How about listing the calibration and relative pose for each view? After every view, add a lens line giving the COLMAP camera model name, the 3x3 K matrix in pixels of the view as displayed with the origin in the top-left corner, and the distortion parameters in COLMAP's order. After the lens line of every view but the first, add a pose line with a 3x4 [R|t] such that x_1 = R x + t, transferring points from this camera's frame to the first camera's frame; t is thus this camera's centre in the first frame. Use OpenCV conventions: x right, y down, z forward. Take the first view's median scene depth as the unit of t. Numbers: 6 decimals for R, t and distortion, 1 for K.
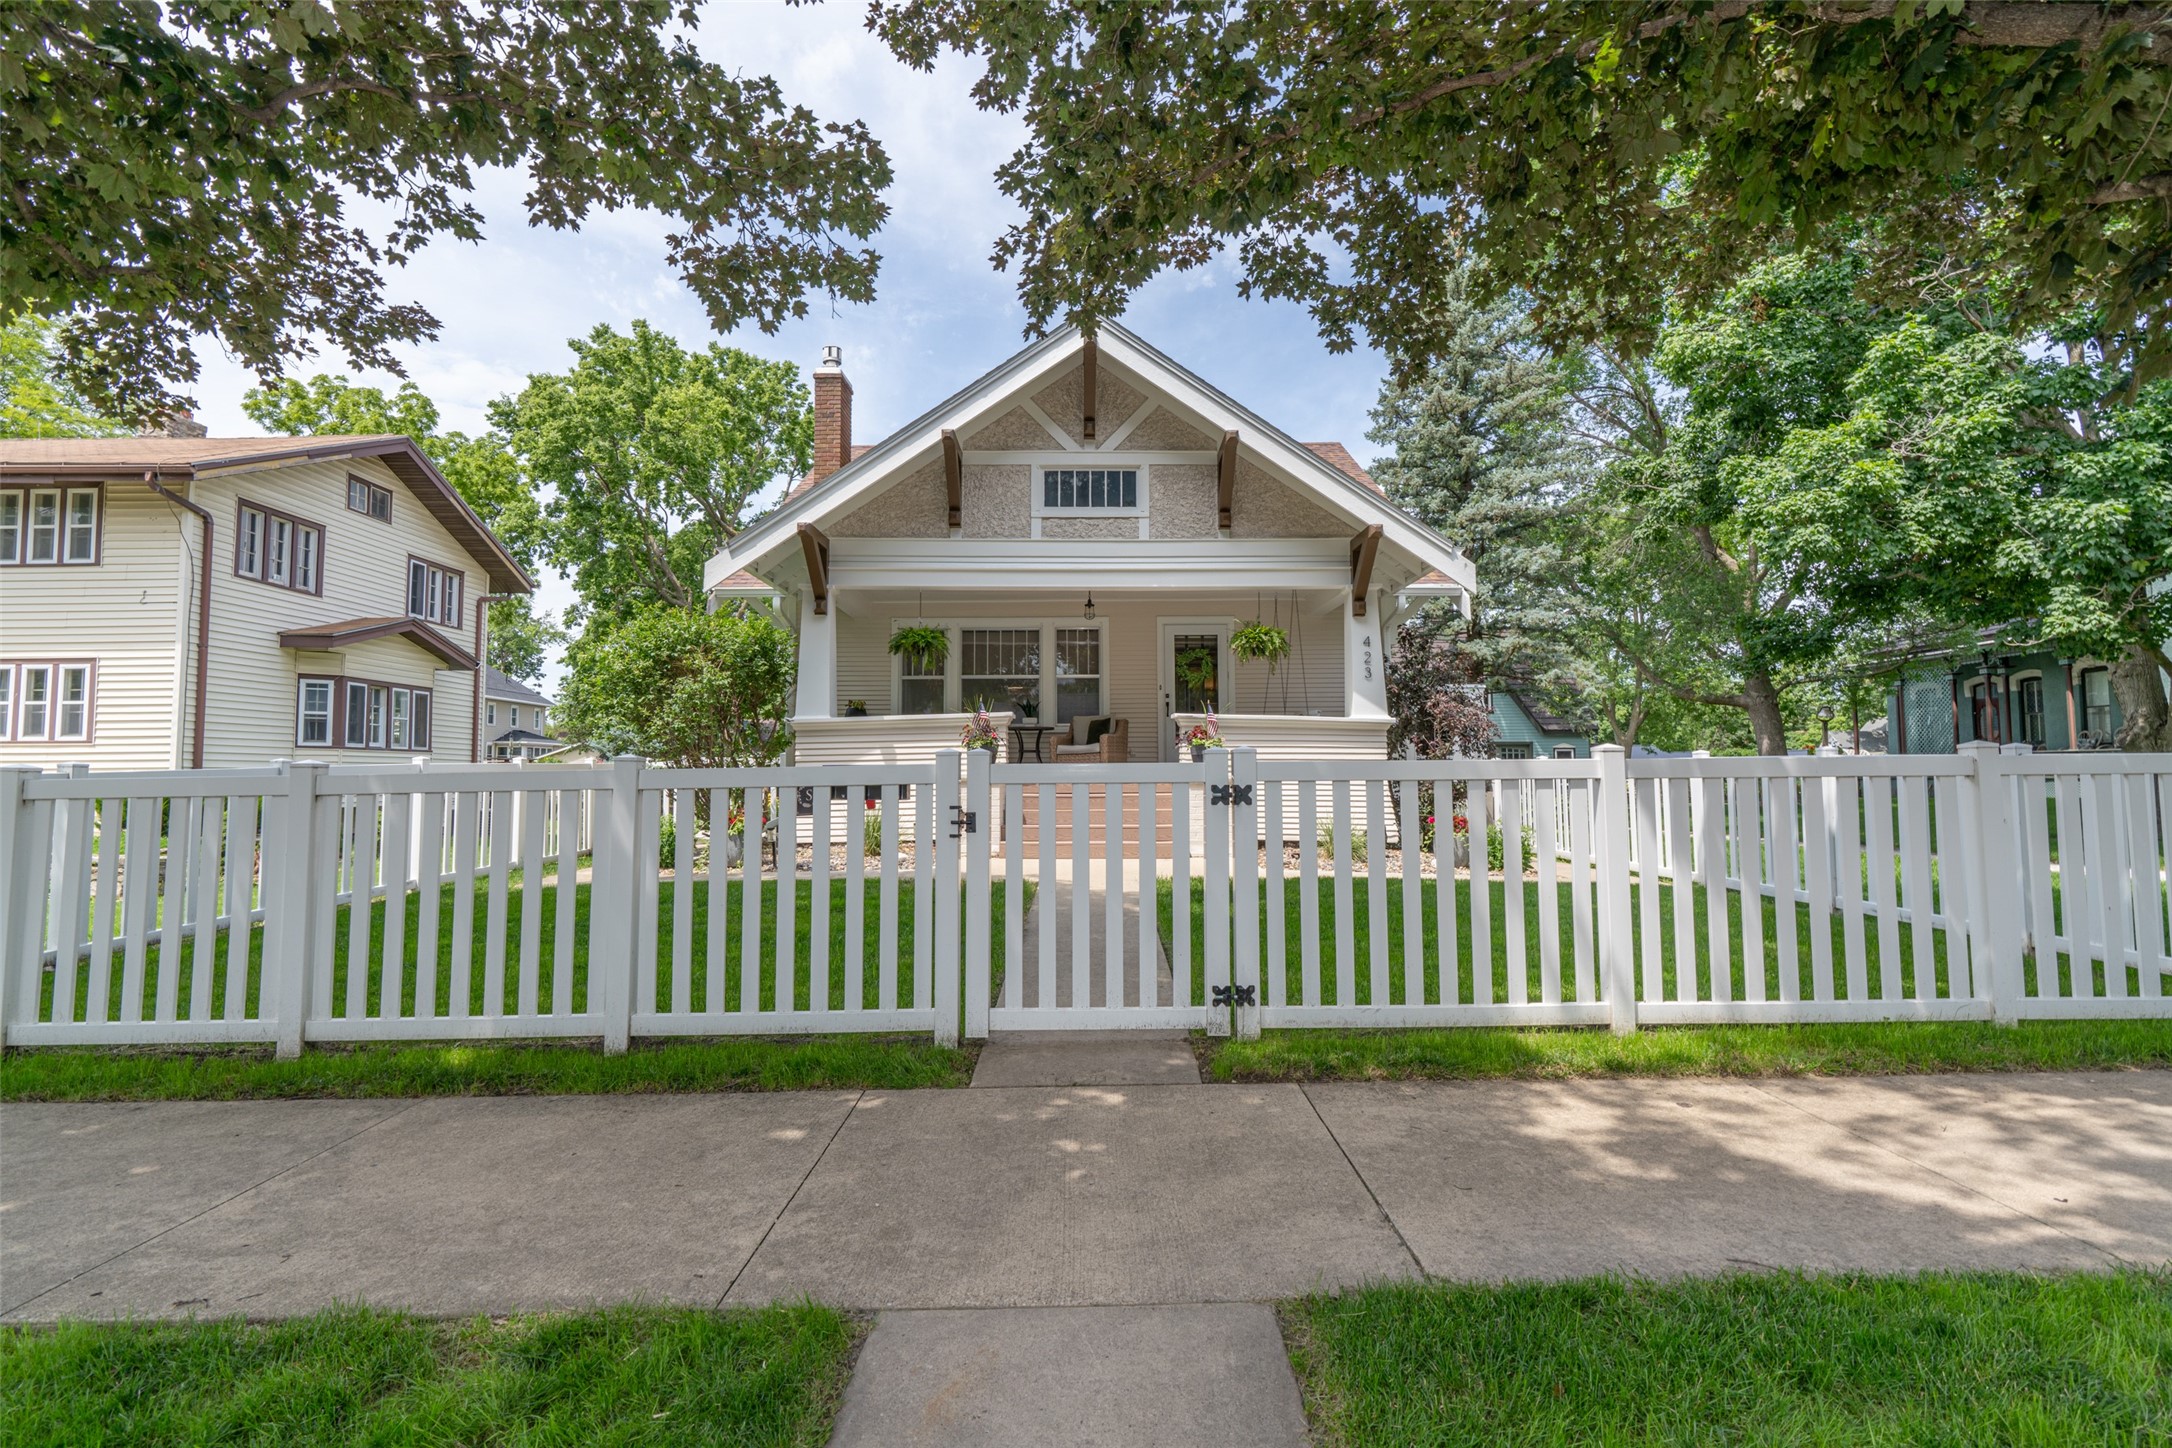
lens RADIAL K [[978.7, 0, 1096.1], [0, 978.7, 713.1], [0, 0, 1]] dist [-0.012873, 0.003114]
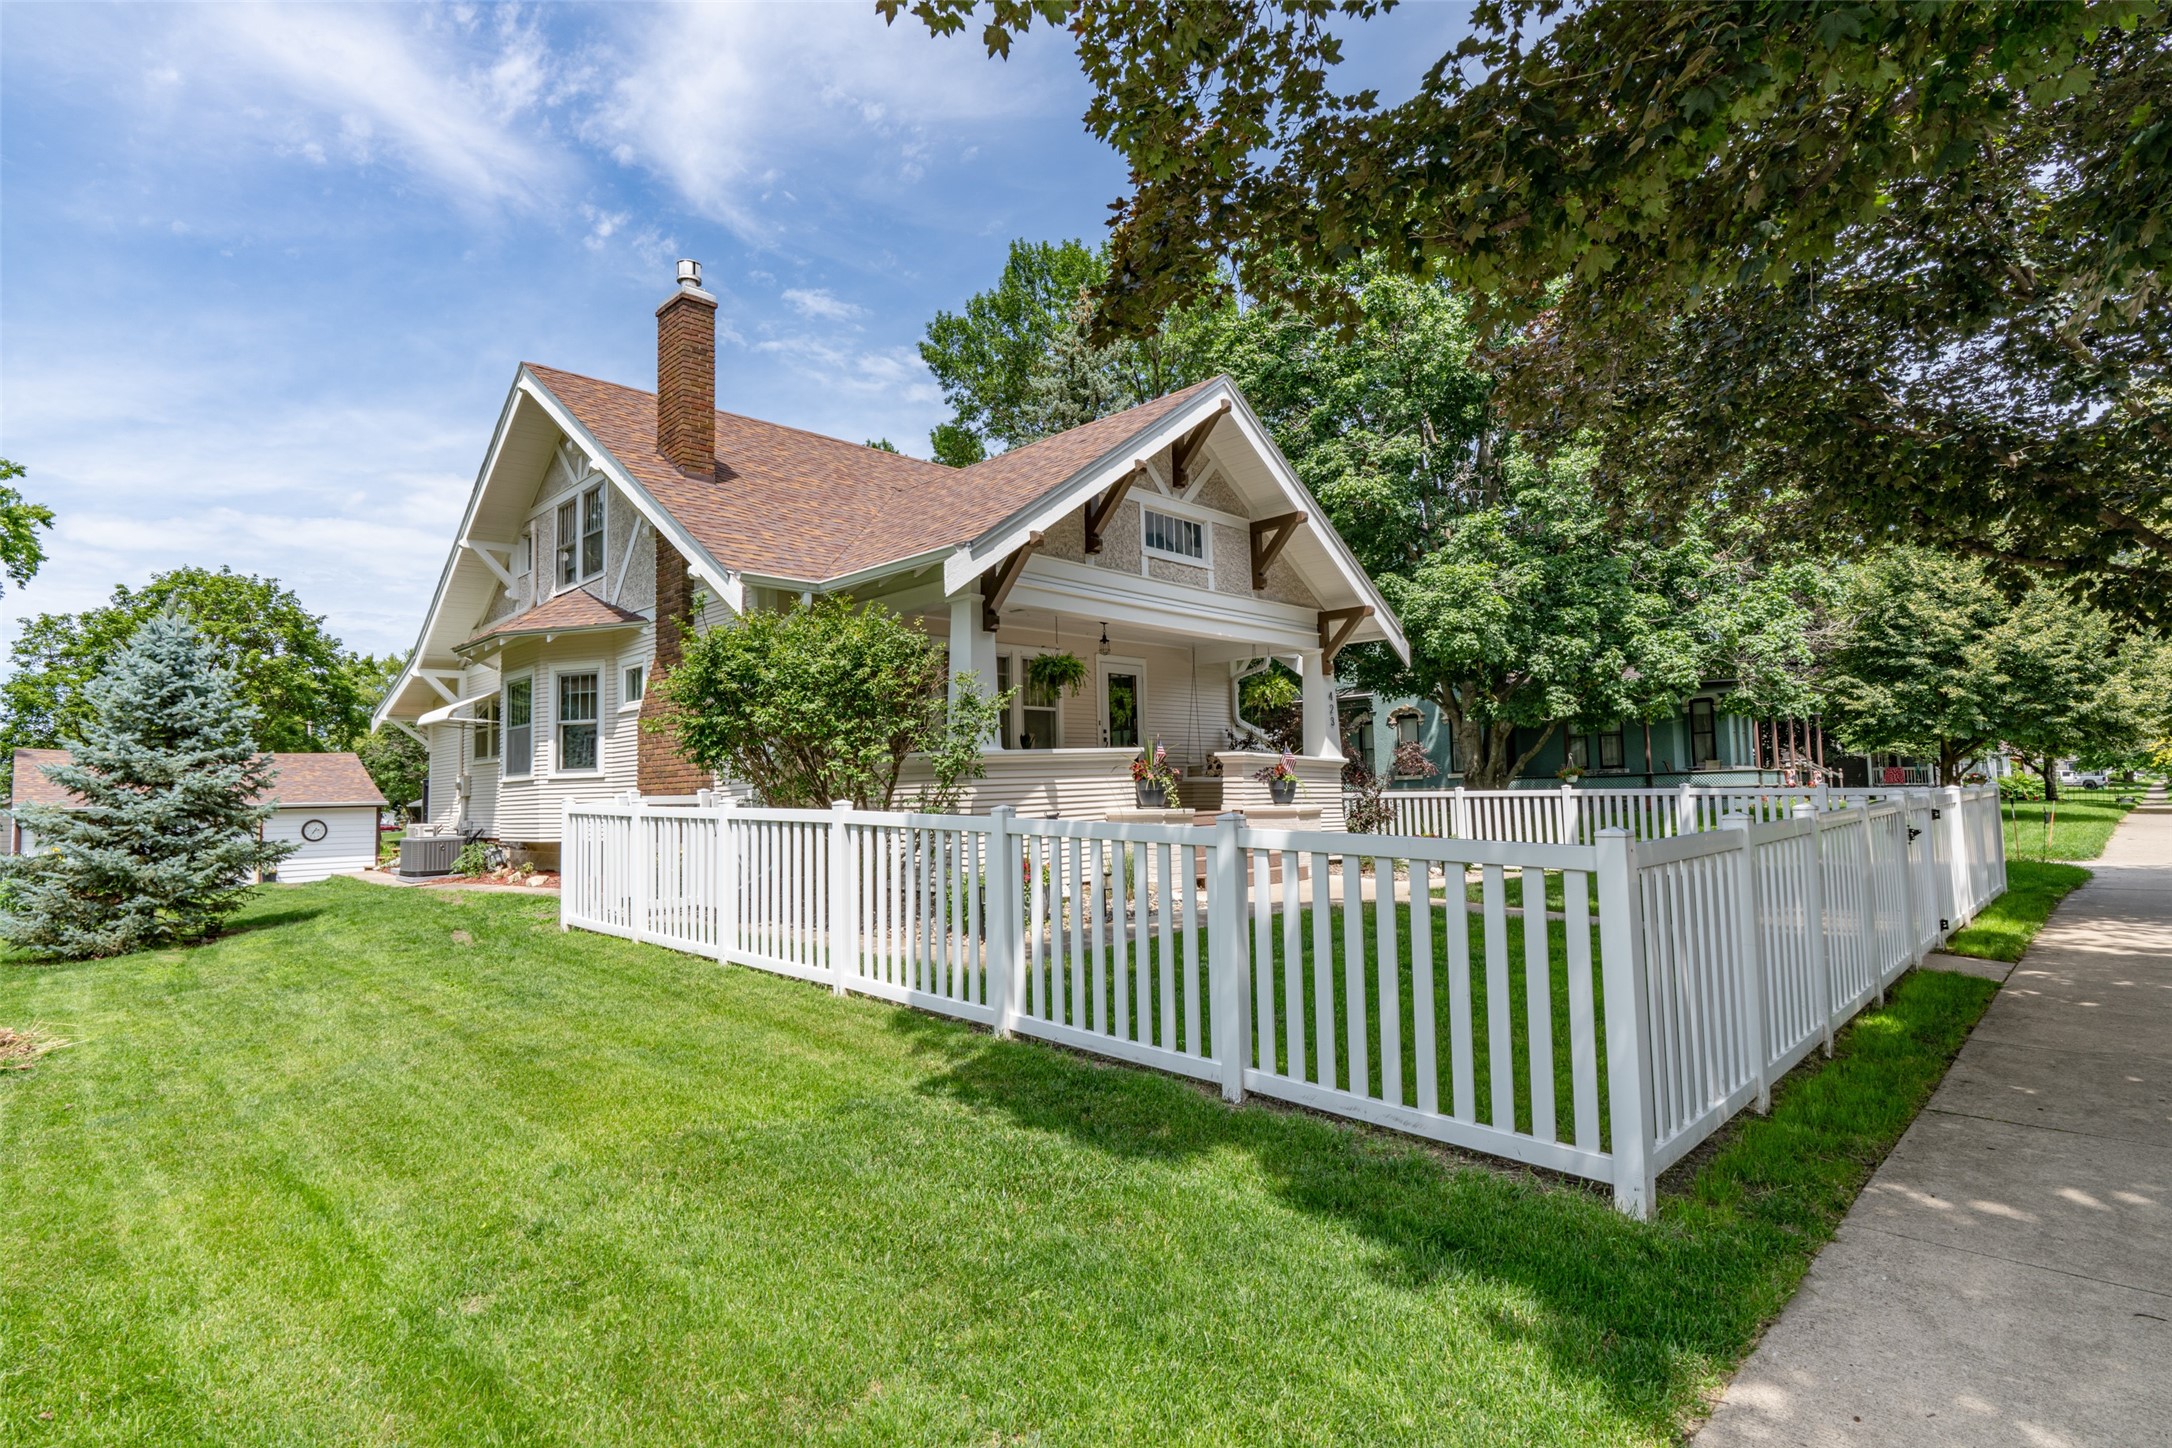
lens RADIAL K [[1085.6, 0, 1087.2], [0, 1085.6, 716.5], [0, 0, 1]] dist [-0.002560, -0.000039]
pose [[0.703403, 0.041957, 0.709552, -0.809703], [-0.027998, 0.999117, -0.031324, 0.003141], [-0.710240, 0.002168, 0.703956, 0.226667]]
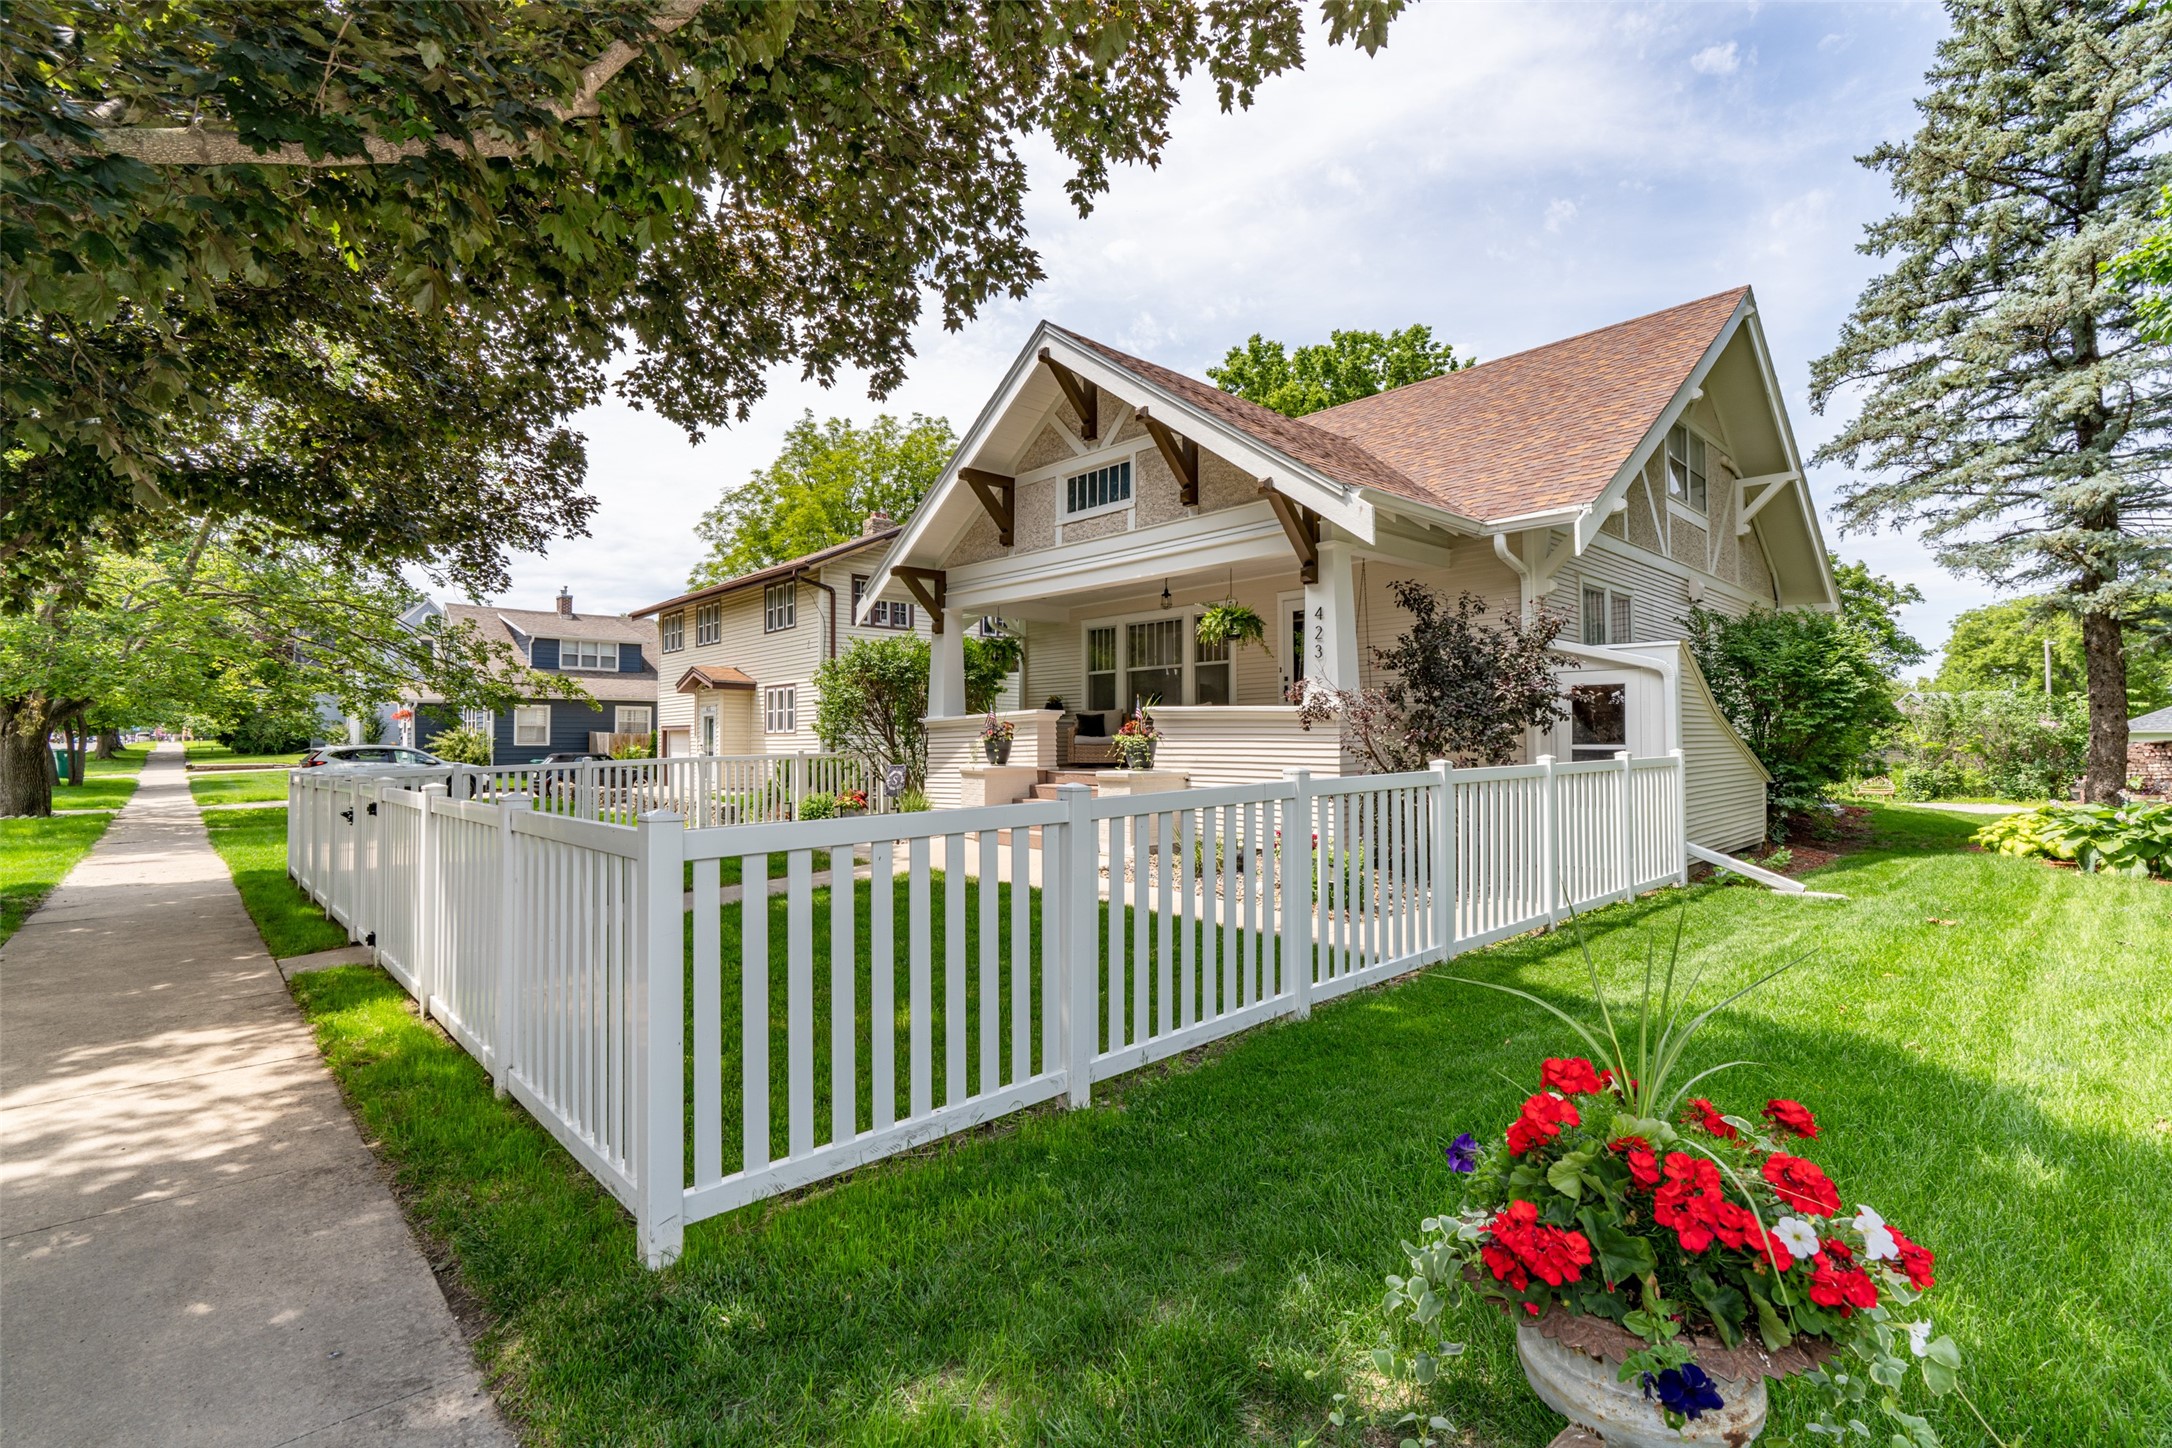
lens RADIAL K [[978.7, 0, 1094.6], [0, 978.7, 716.0], [0, 0, 1]] dist [-0.012873, 0.003114]
pose [[0.685638, -0.019432, -0.727683, 0.667091], [0.051636, 0.998424, 0.021991, -0.012645], [0.726109, -0.052652, 0.685561, 0.258474]]
